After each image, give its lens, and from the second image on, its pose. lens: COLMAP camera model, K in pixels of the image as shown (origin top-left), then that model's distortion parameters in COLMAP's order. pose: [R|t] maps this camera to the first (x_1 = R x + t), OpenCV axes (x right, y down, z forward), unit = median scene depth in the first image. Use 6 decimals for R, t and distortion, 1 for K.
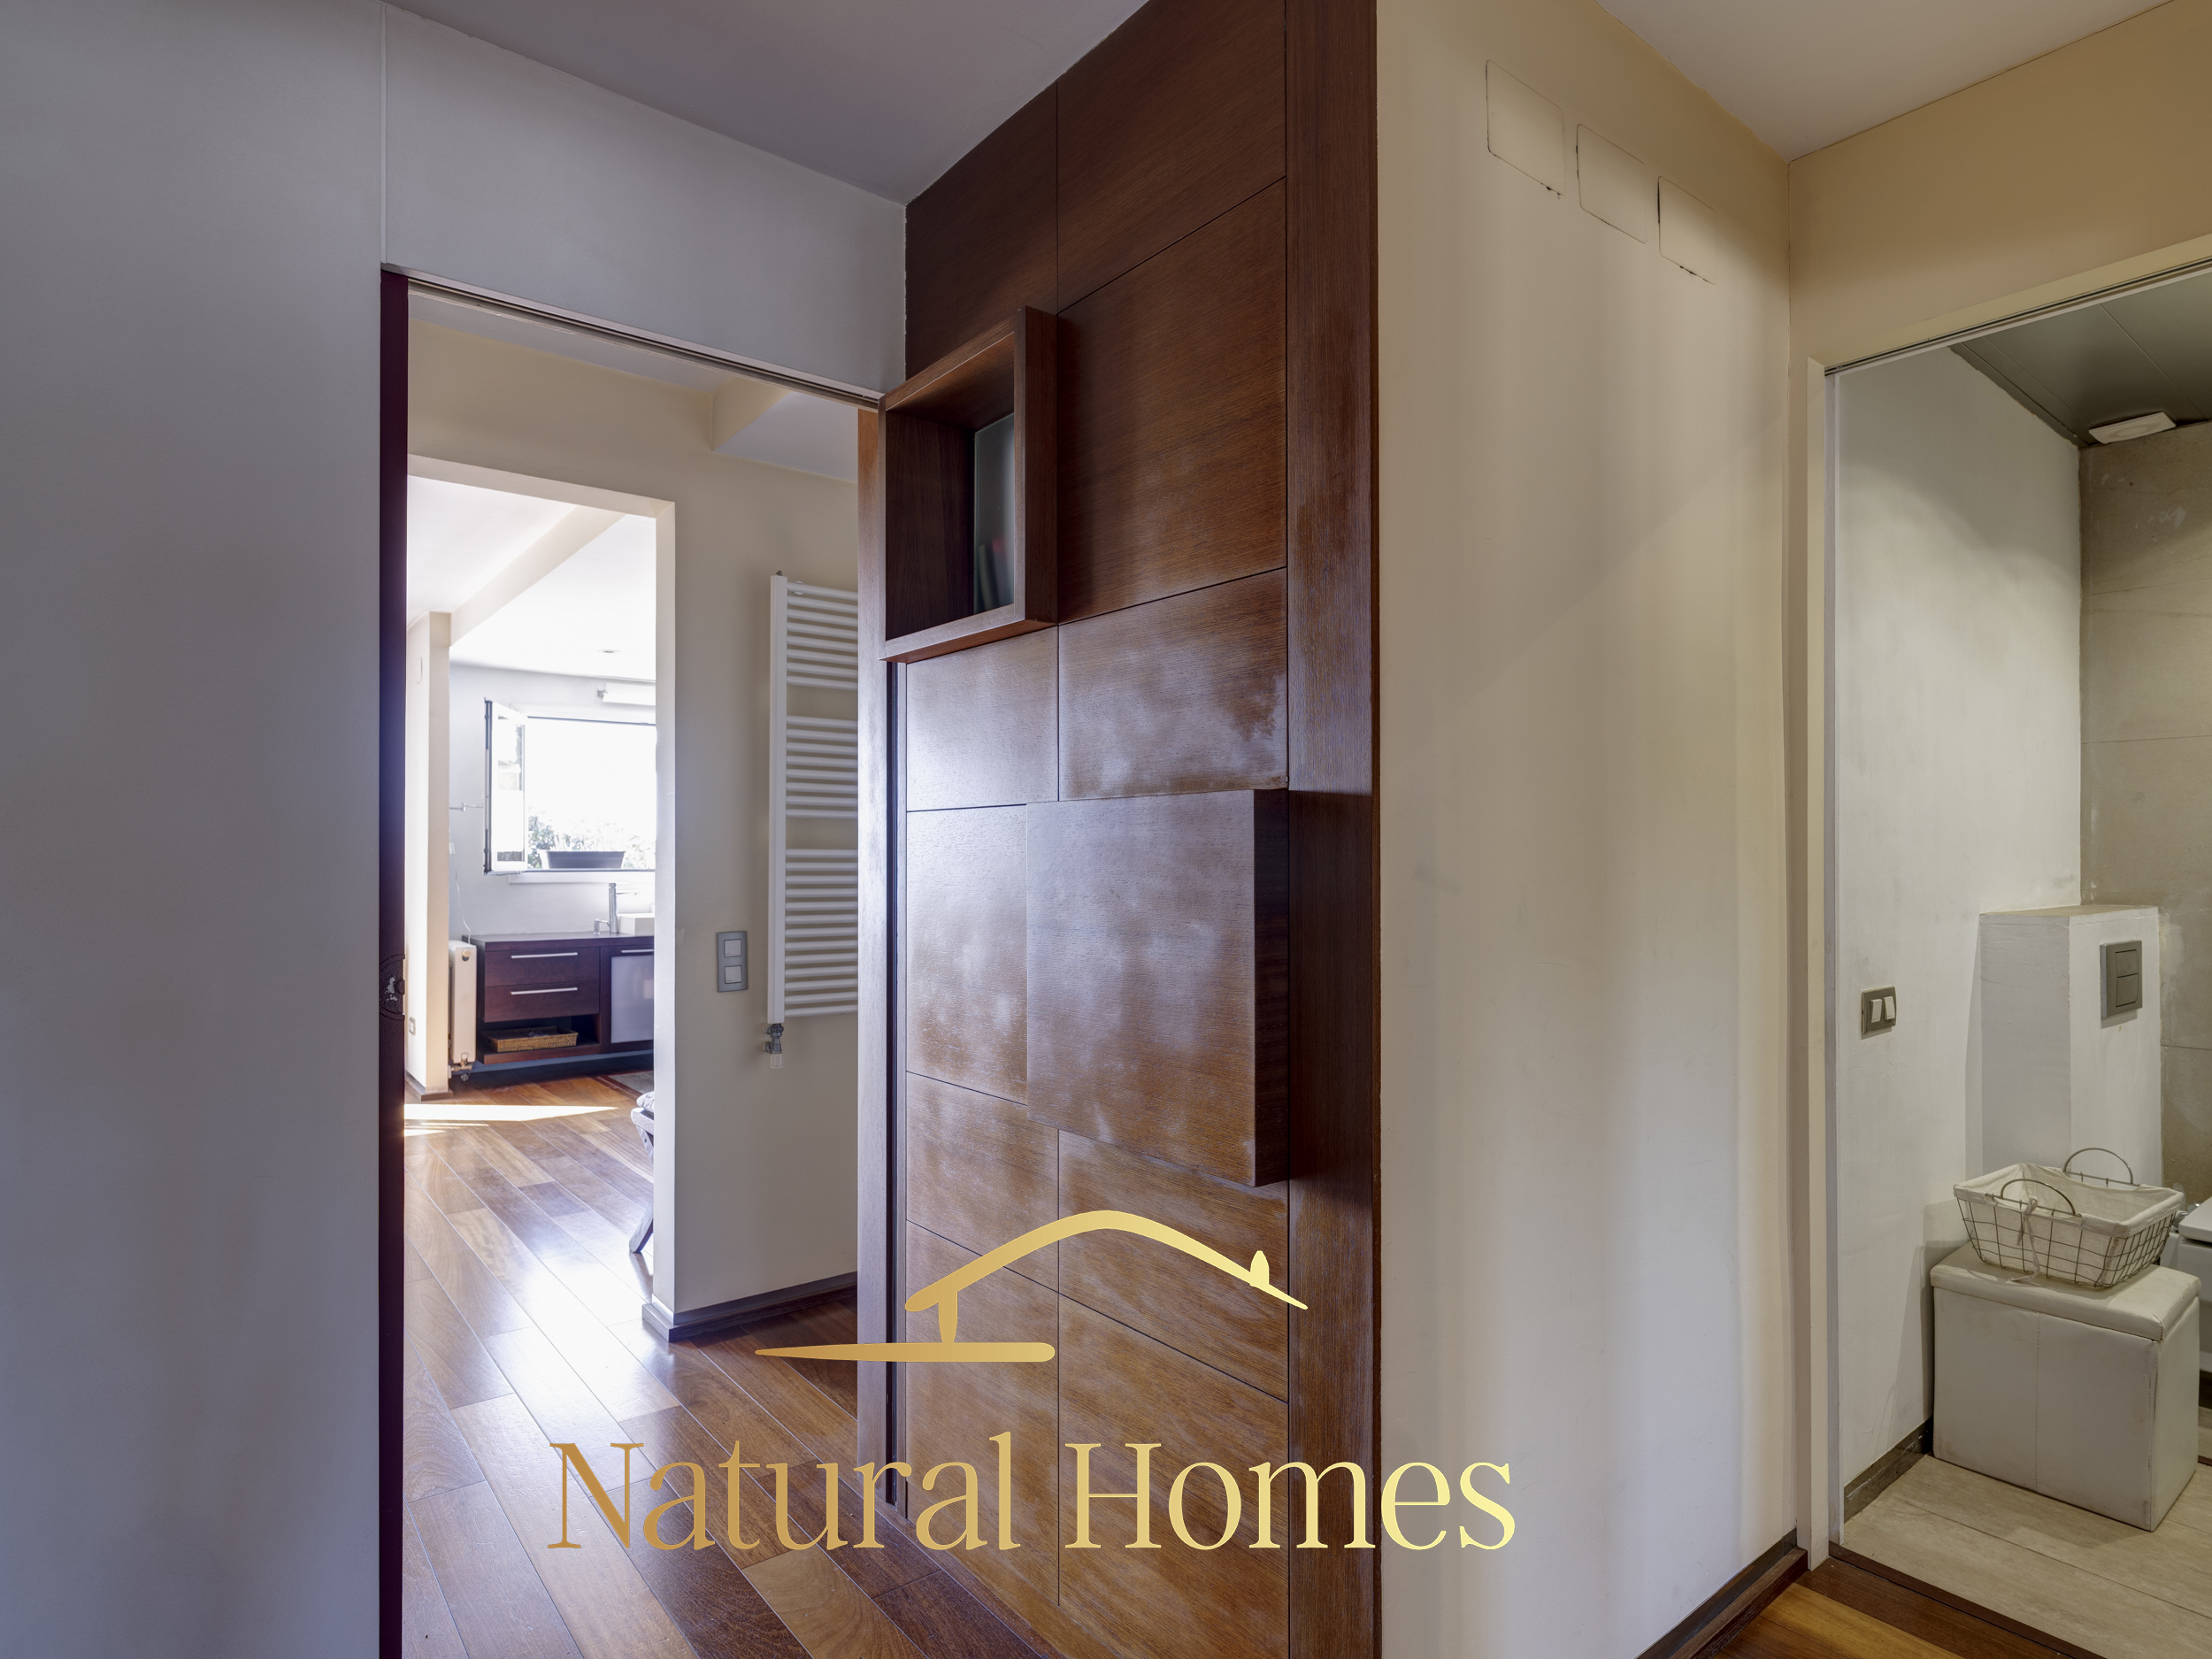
lens RADIAL K [[1196.1, 0, 1118.3], [0, 1196.1, 845.9], [0, 0, 1]] dist [0.001174, -0.000919]
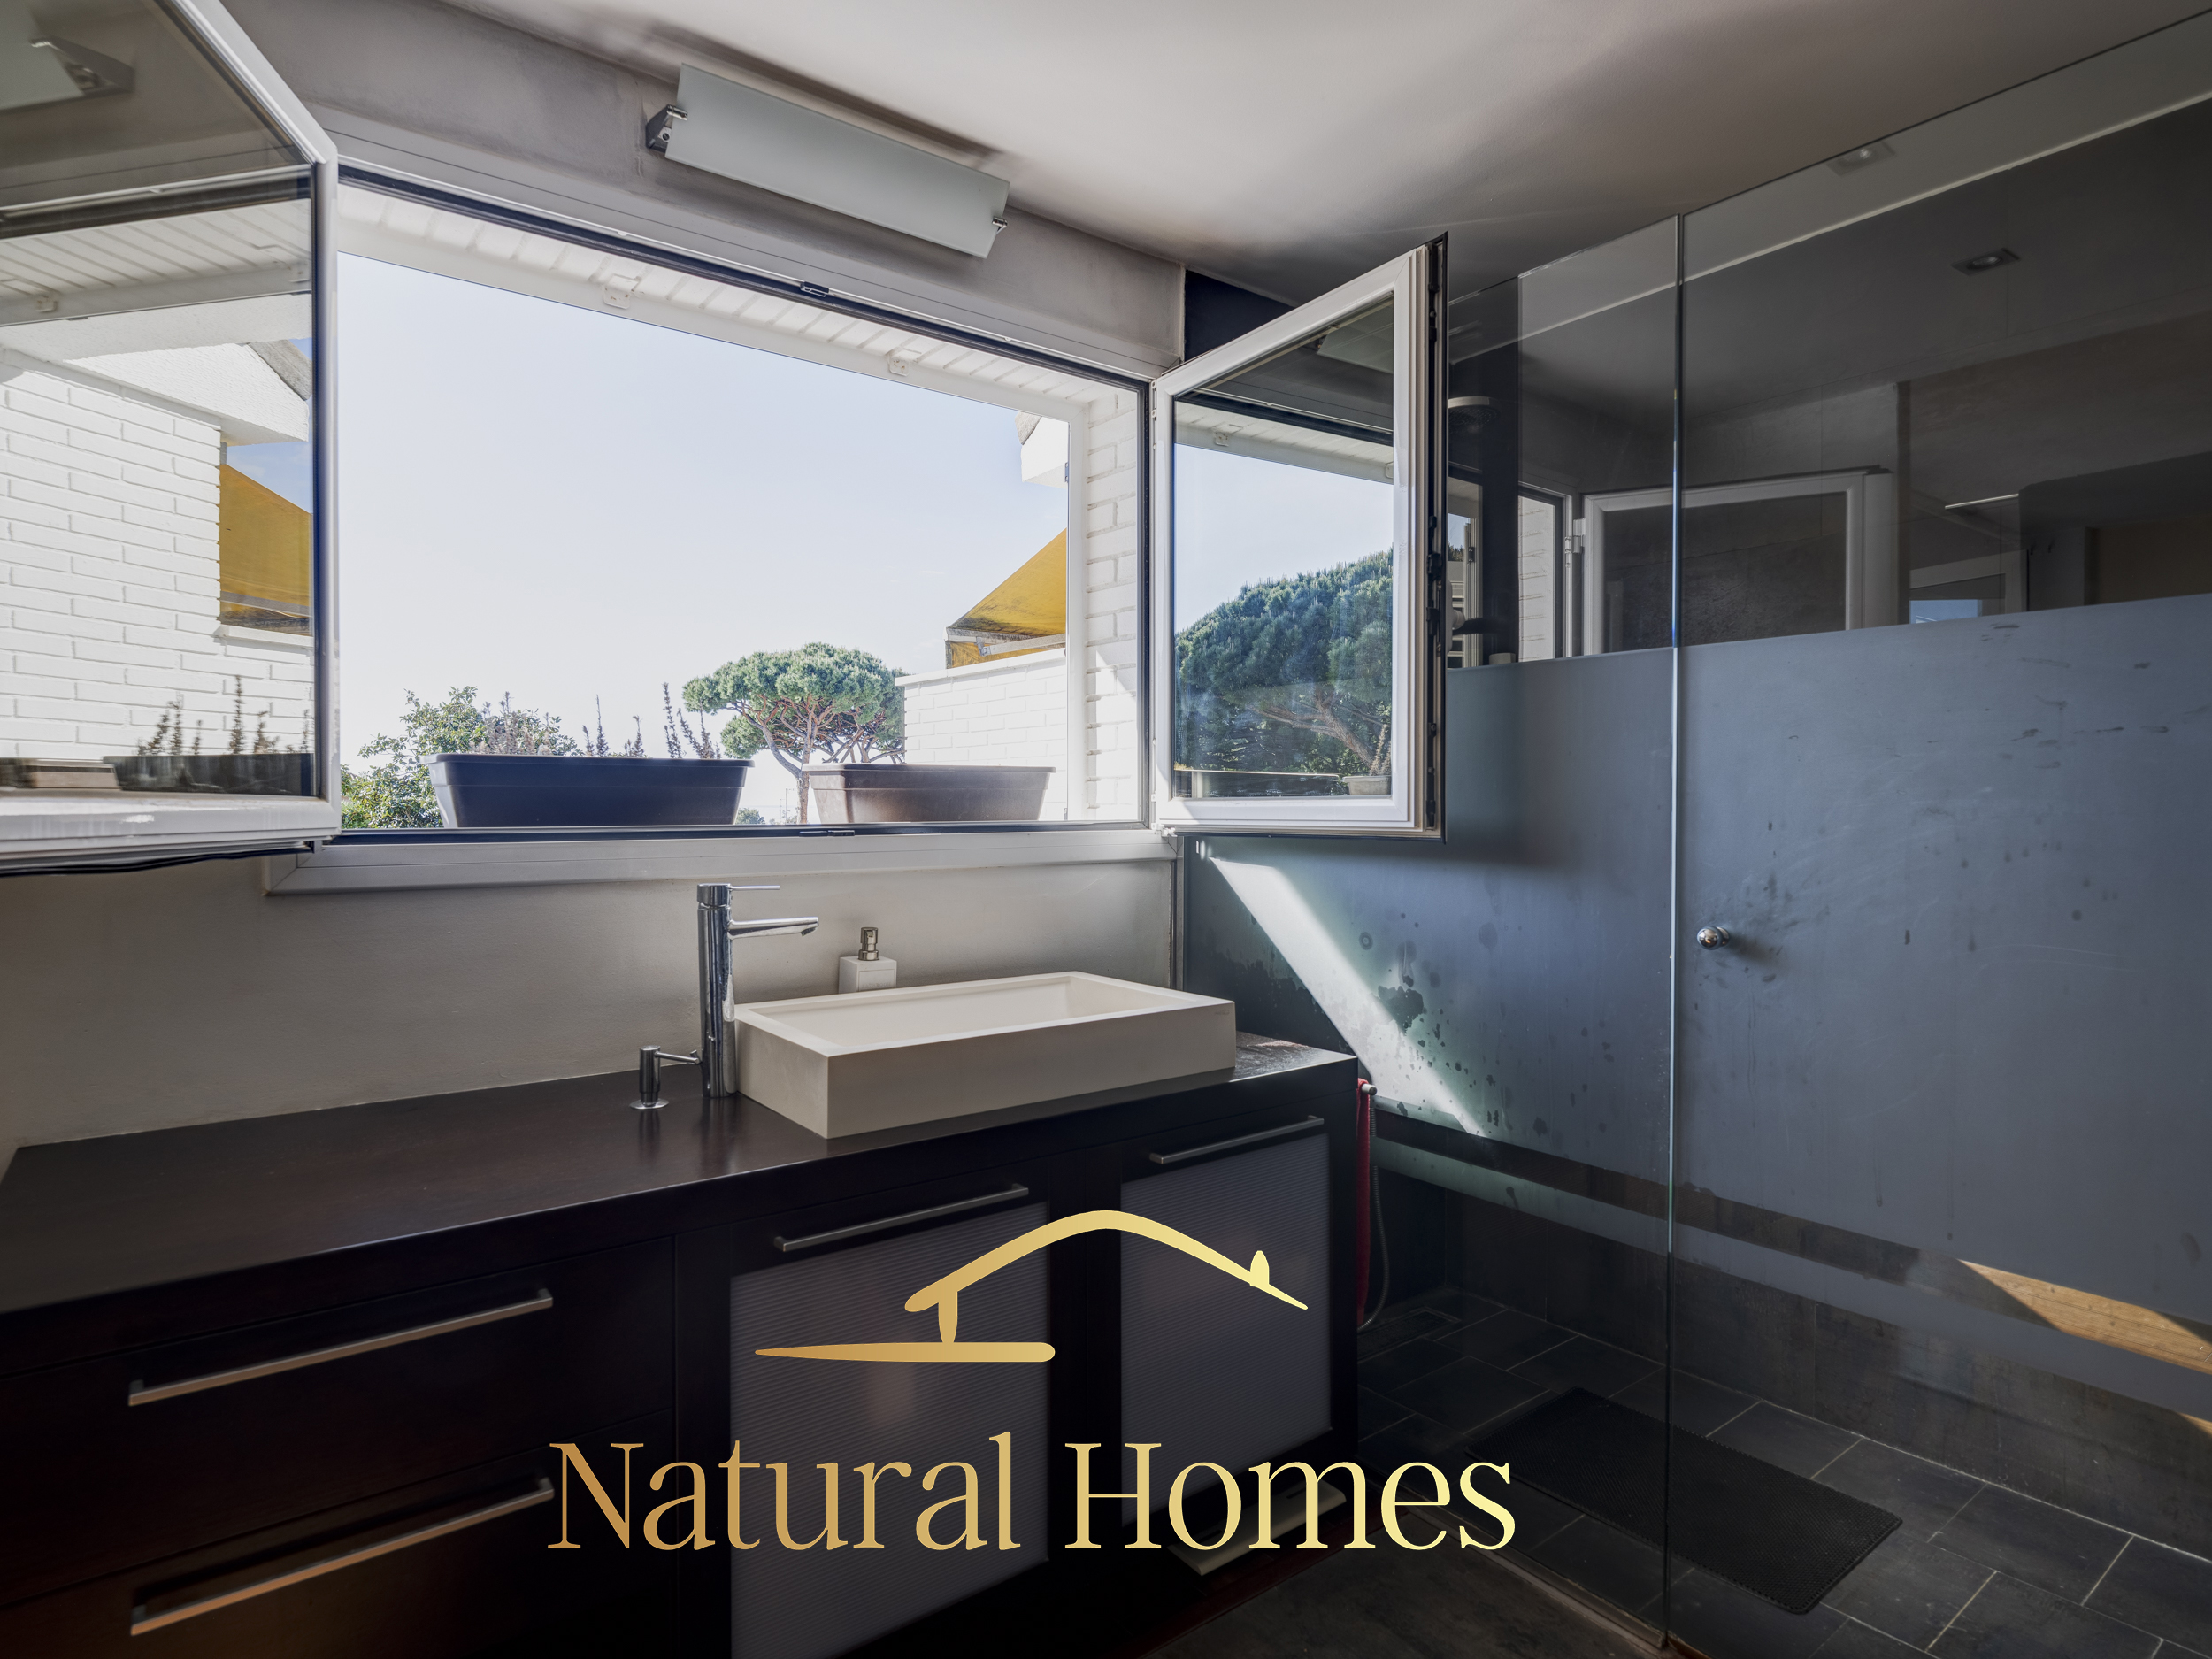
lens RADIAL K [[1191.7, 0, 1114.5], [0, 1191.7, 825.7], [0, 0, 1]] dist [0.002265, -0.002199]
pose [[0.999675, 0.003363, -0.025261, -0.358719], [-0.002650, 0.999598, 0.028212, 0.012513], [0.025346, -0.028136, 0.999283, 0.814151]]
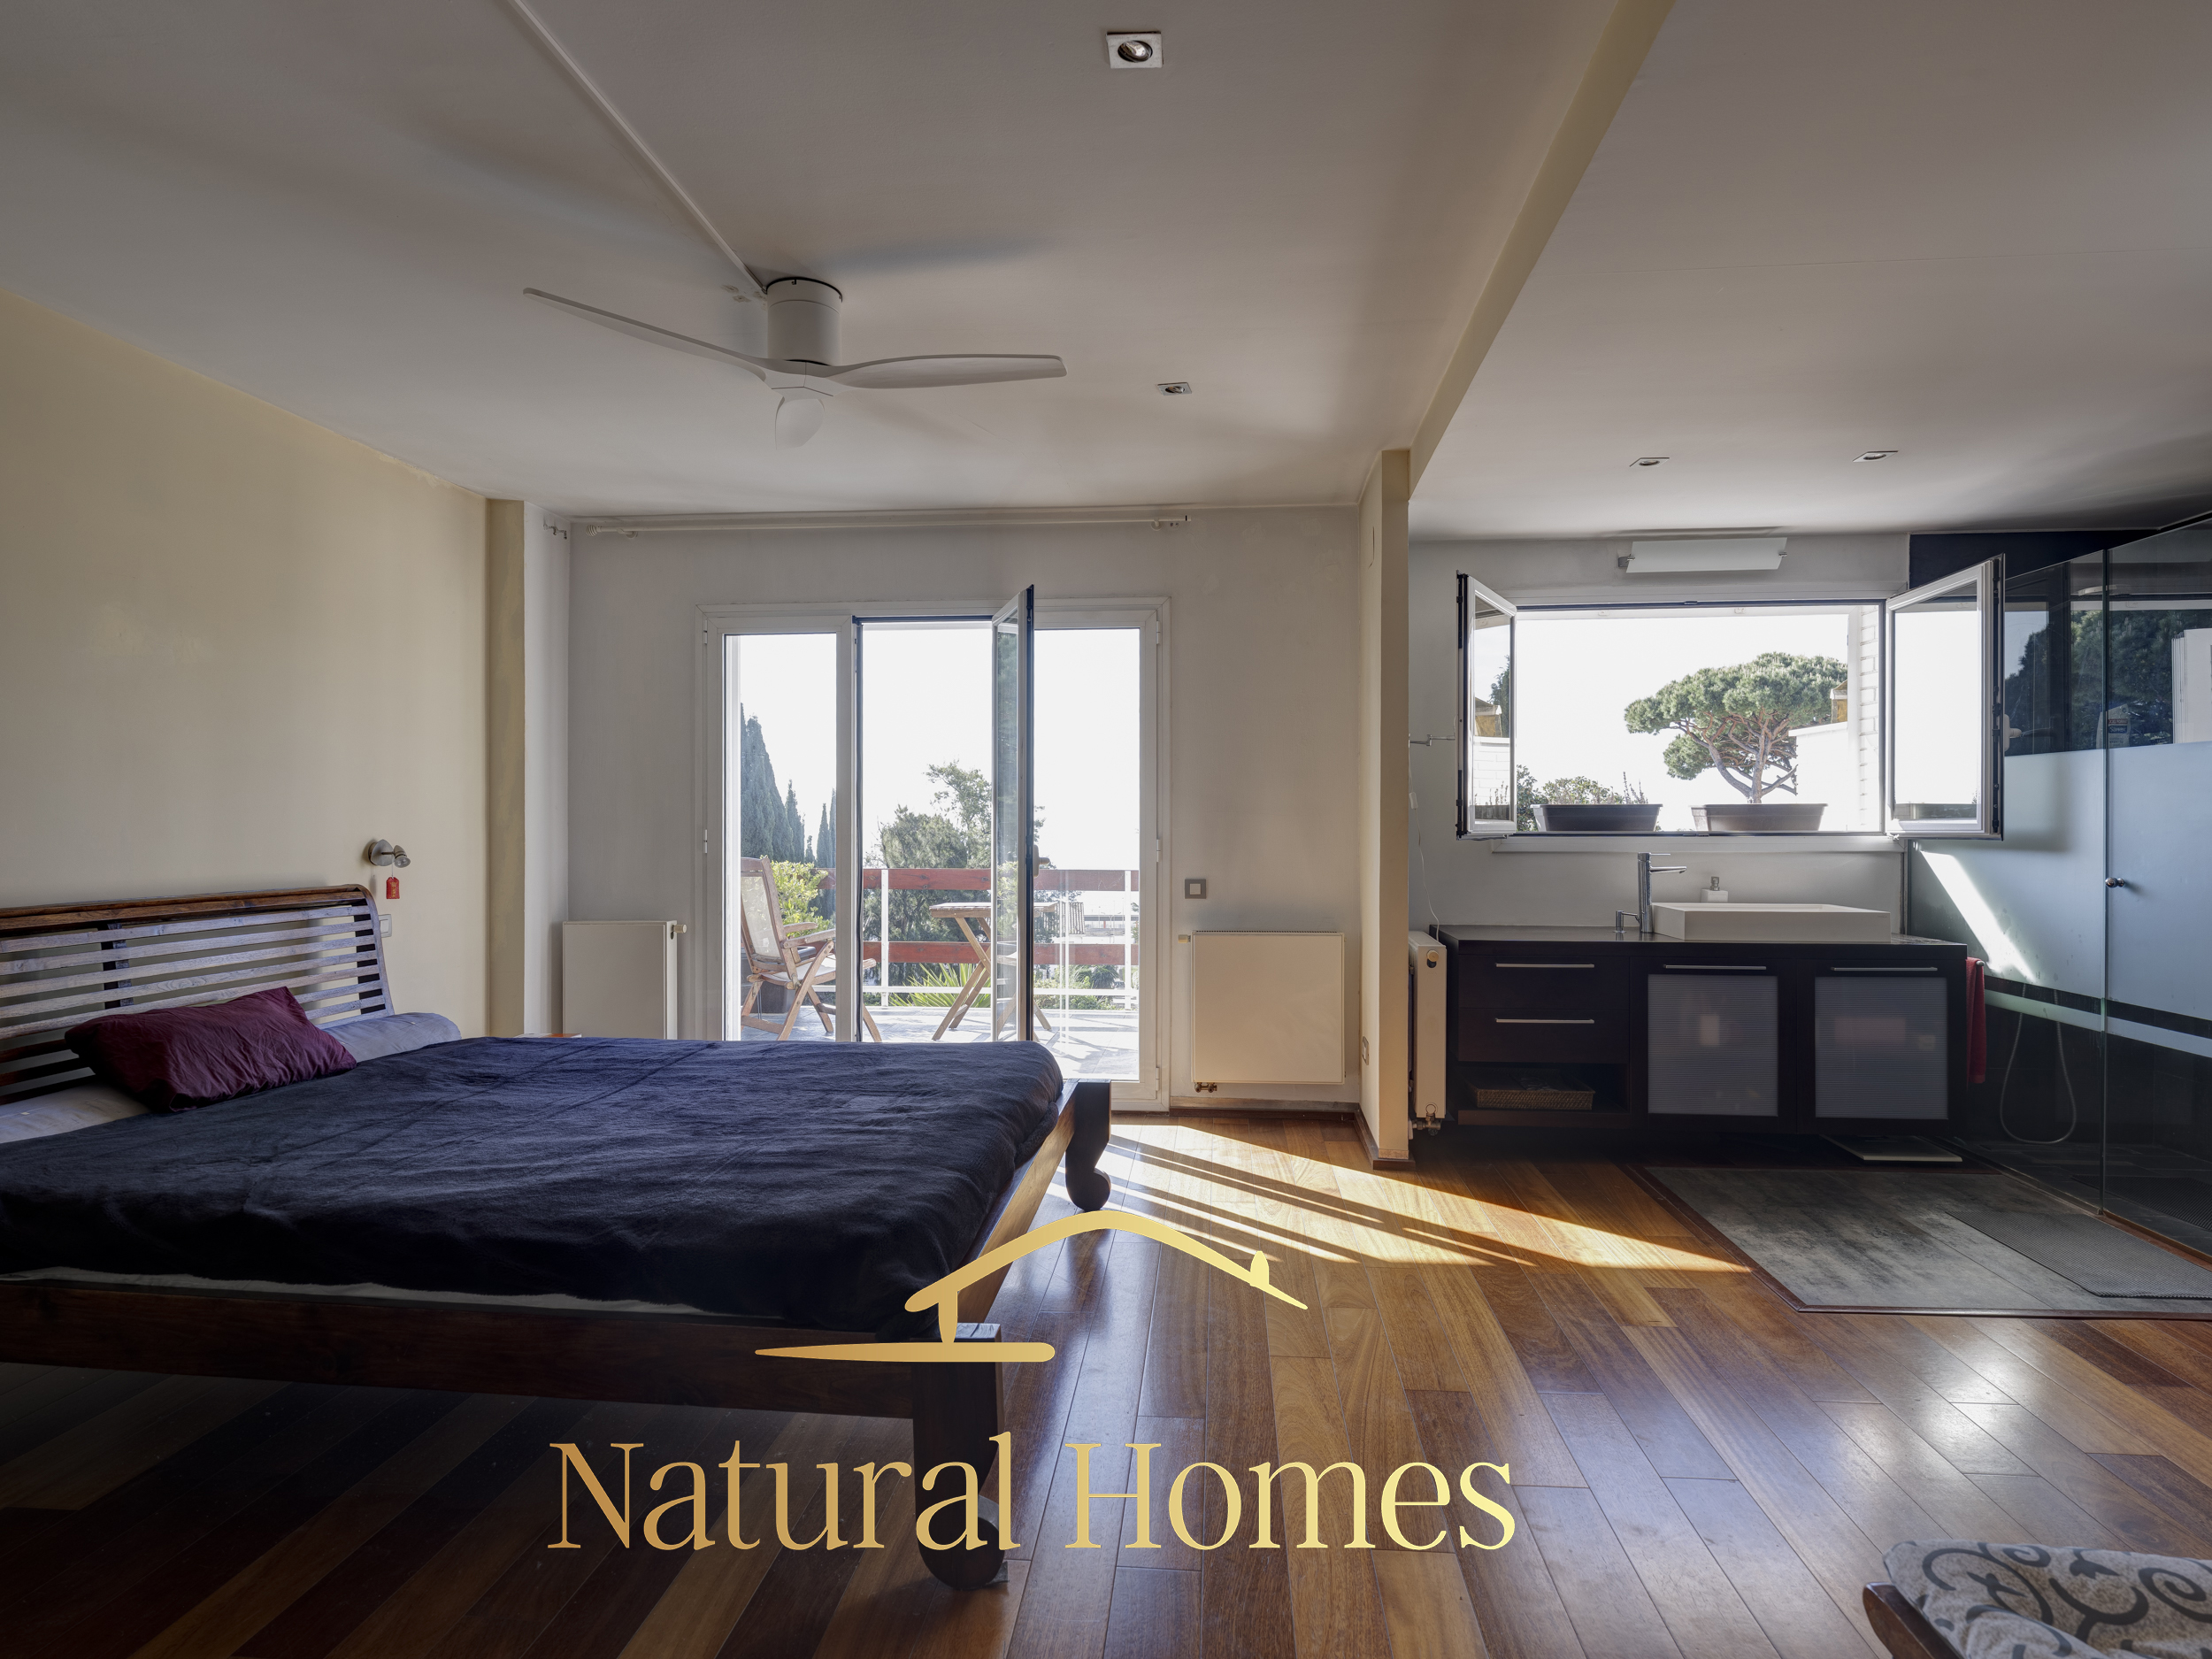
lens RADIAL K [[1191.7, 0, 1114.5], [0, 1191.7, 825.7], [0, 0, 1]] dist [0.002265, -0.002199]
pose [[0.713609, 0.001876, -0.700542, -0.191860], [0.006438, 0.999937, 0.009235, 0.008913], [0.700515, -0.011100, 0.713551, 0.374684]]
